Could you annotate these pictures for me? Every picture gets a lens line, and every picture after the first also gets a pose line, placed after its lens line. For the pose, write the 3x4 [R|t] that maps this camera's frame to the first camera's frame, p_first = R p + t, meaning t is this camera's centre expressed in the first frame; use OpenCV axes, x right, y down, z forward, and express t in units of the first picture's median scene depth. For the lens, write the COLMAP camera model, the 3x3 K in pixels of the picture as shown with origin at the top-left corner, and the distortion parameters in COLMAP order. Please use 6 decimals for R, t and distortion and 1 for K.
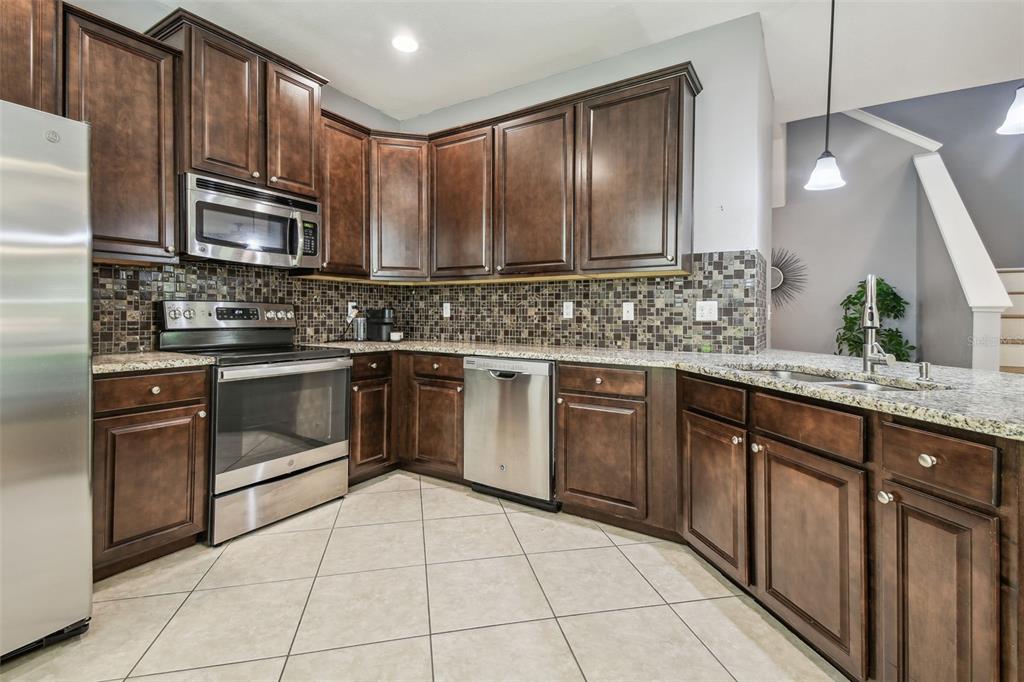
lens RADIAL K [[457.4, 0, 517.2], [0, 457.4, 316.0], [0, 0, 1]] dist [0.030210, -0.011090]
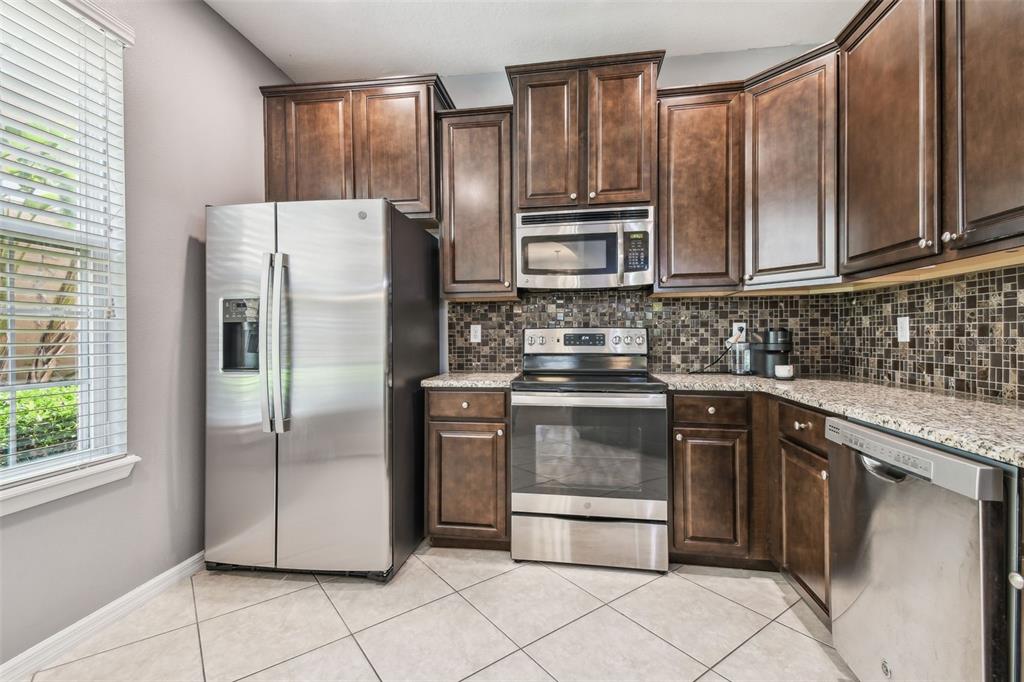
lens RADIAL K [[457.4, 0, 514.8], [0, 457.4, 340.2], [0, 0, 1]] dist [0.030210, -0.011090]
pose [[0.396920, -0.005235, -0.917838, 0.241020], [0.005920, 0.999978, -0.003143, -0.001295], [0.917834, -0.004186, 0.396942, 0.455971]]
